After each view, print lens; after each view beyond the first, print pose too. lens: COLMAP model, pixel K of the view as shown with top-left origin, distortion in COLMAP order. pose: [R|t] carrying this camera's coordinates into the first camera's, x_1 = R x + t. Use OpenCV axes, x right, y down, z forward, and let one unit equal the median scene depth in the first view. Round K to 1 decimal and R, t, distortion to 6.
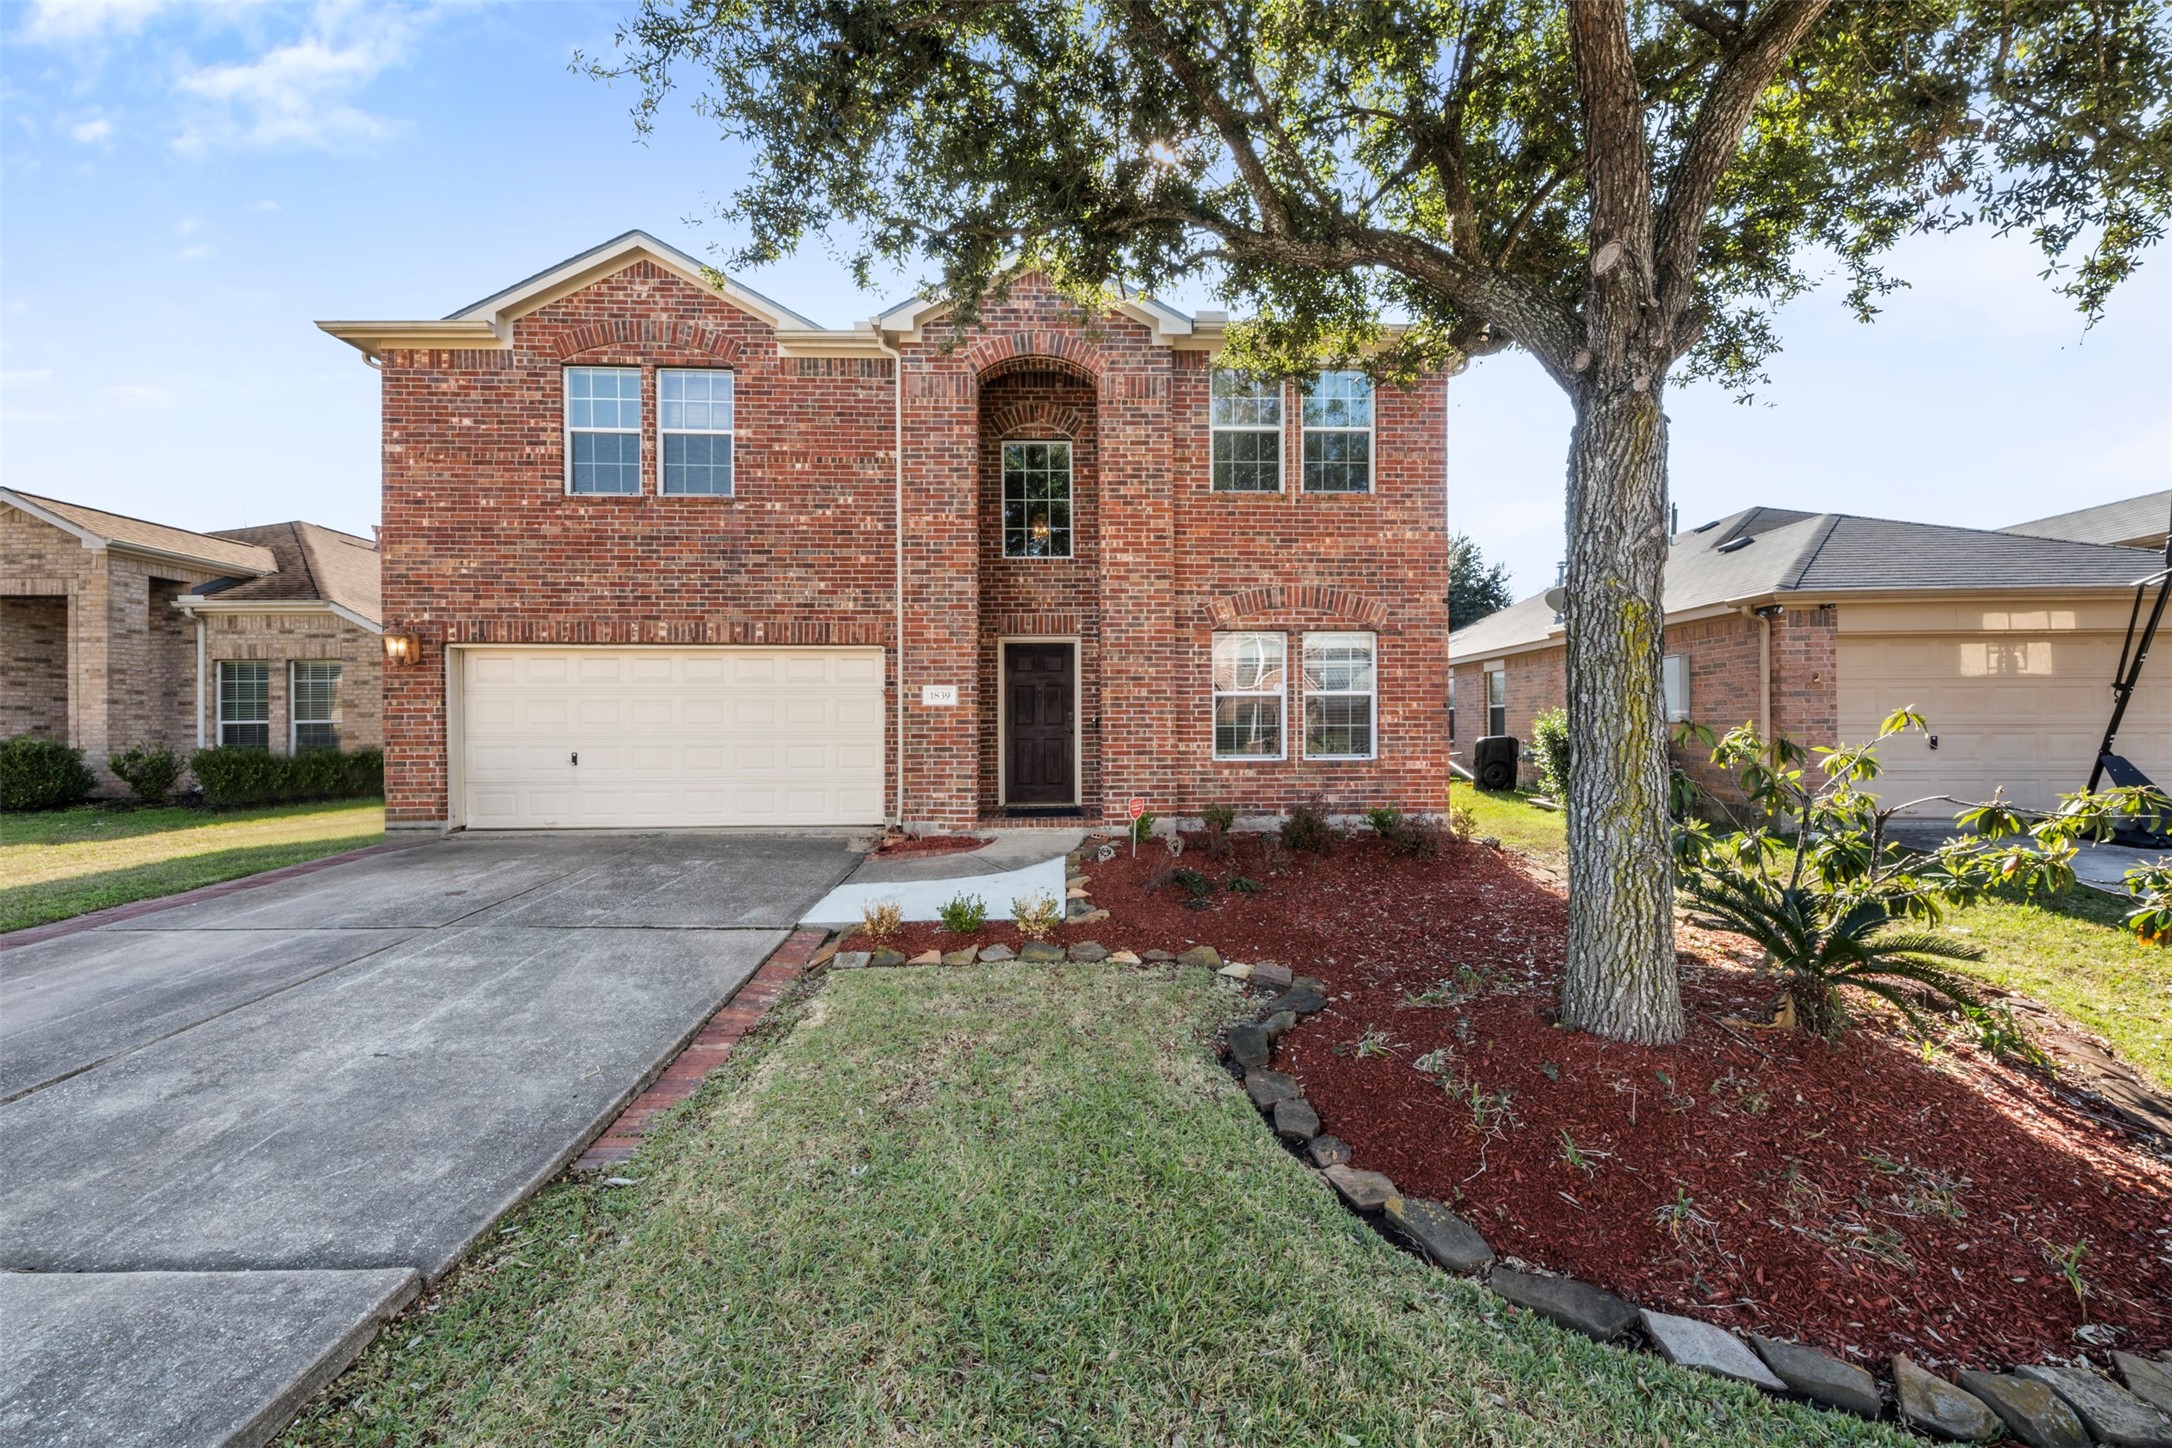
lens RADIAL K [[786.7, 0, 1086.0], [0, 786.7, 724.0], [0, 0, 1]] dist [0.001748, -0.003760]
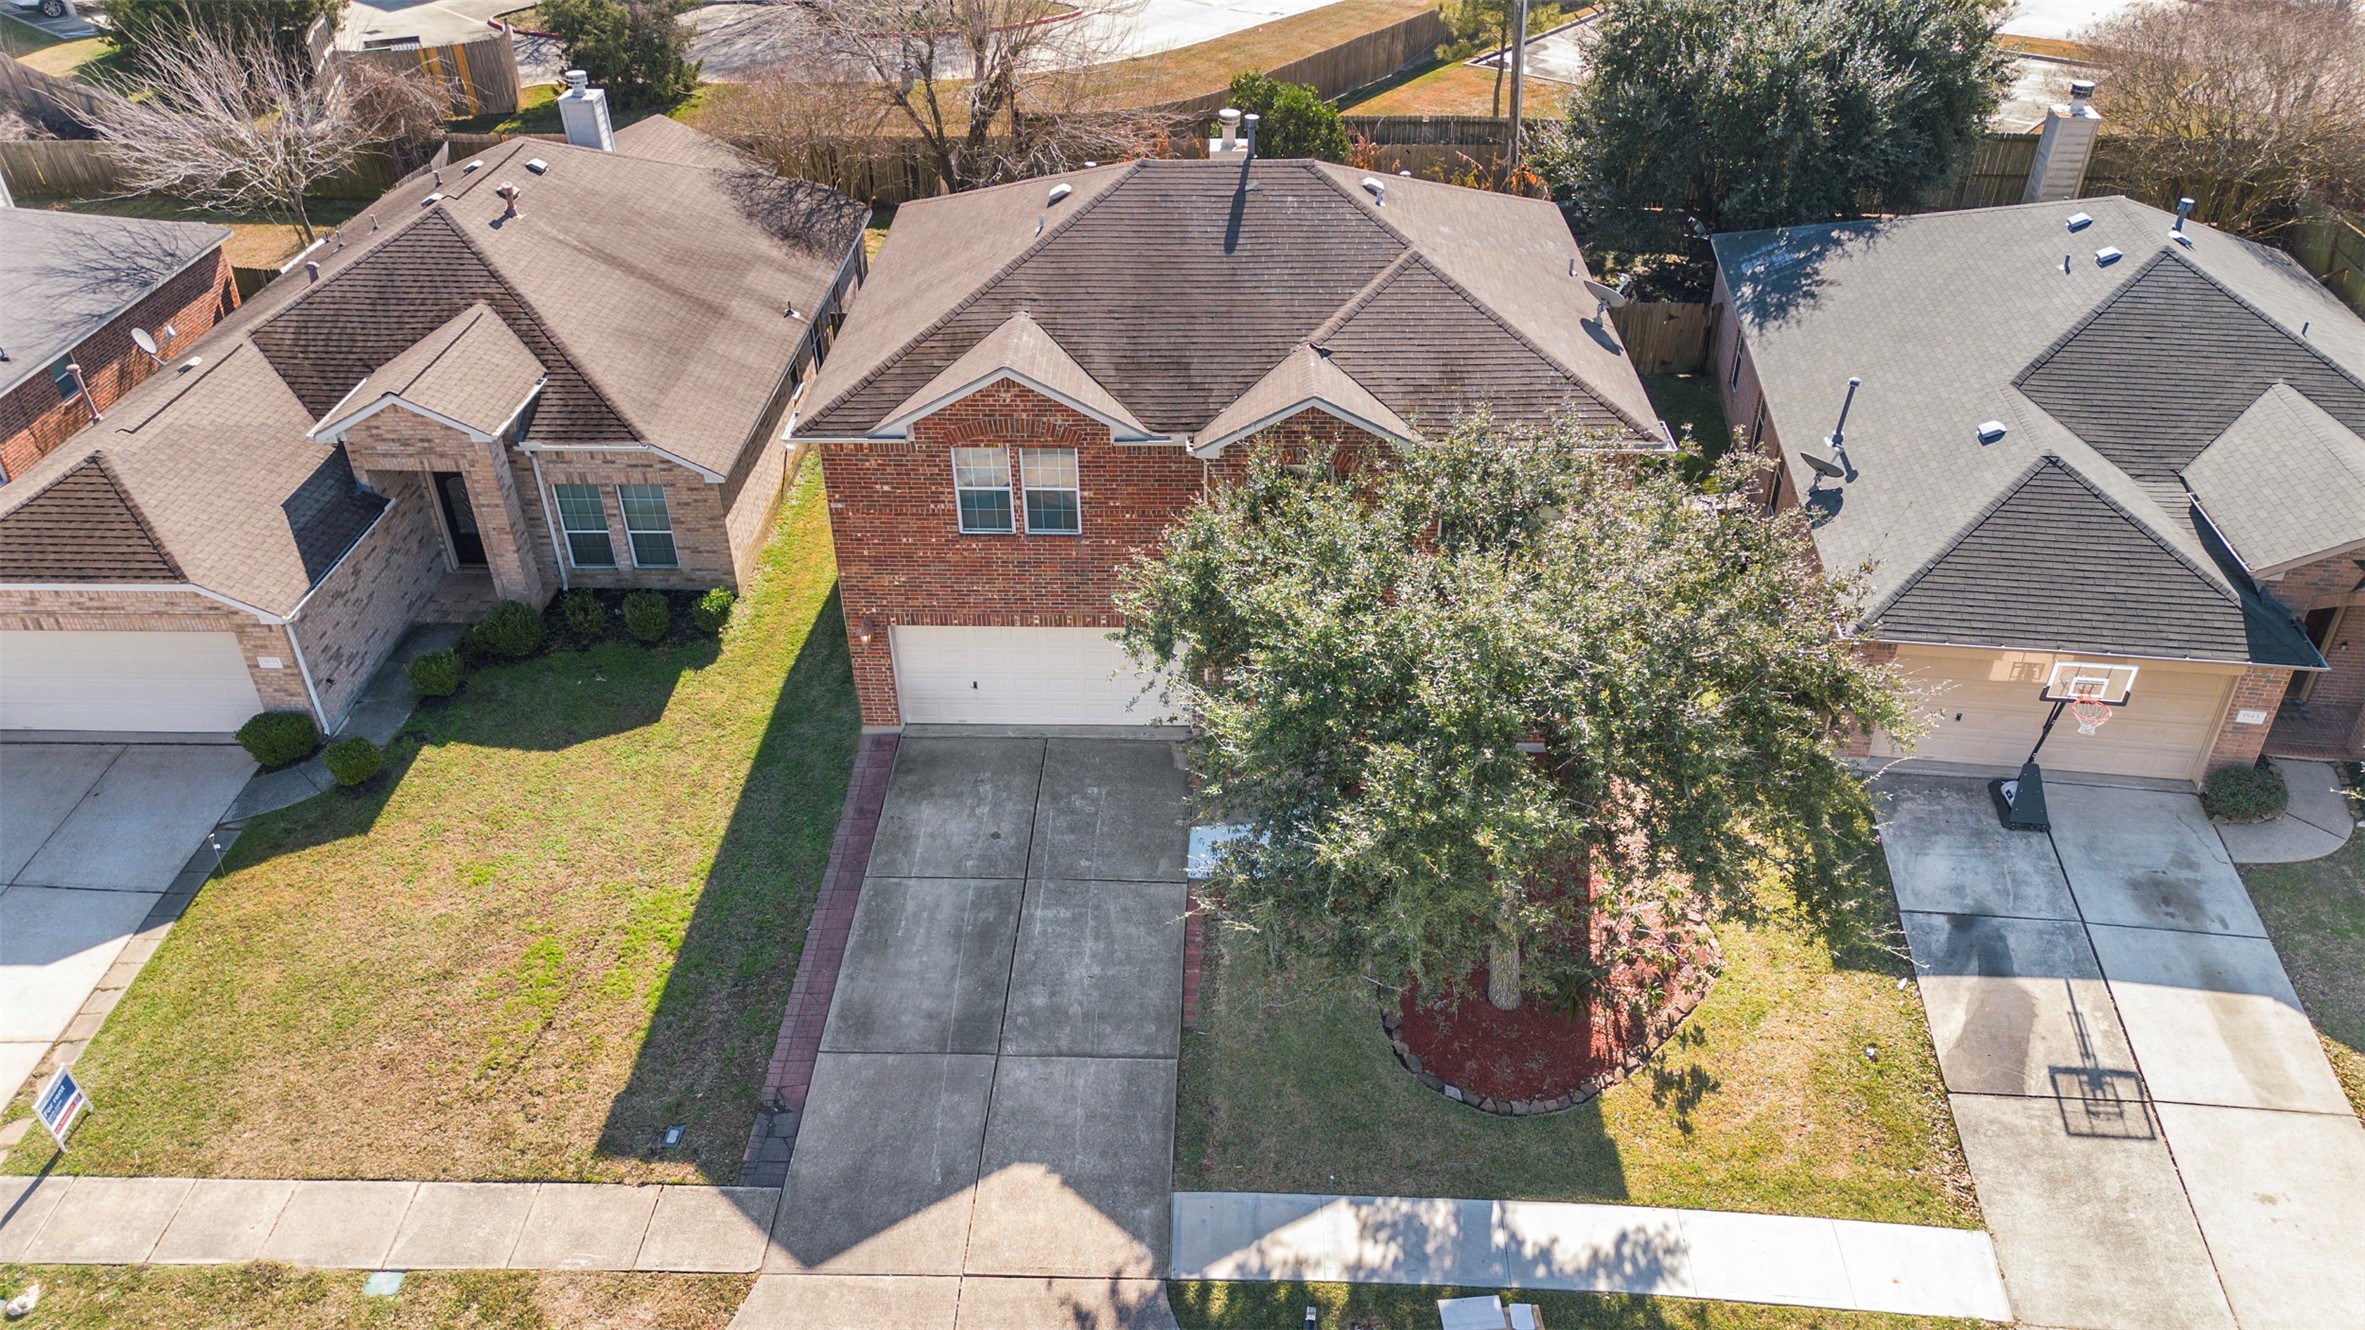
lens RADIAL K [[1547.9, 0, 1211.1], [0, 1547.9, 666.4], [0, 0, 1]] dist [0.060415, -0.036917]
pose [[0.997684, 0.040776, -0.054445, -0.072168], [-0.004384, 0.837284, 0.546751, -1.596006], [0.067880, -0.545246, 0.835523, -1.367982]]
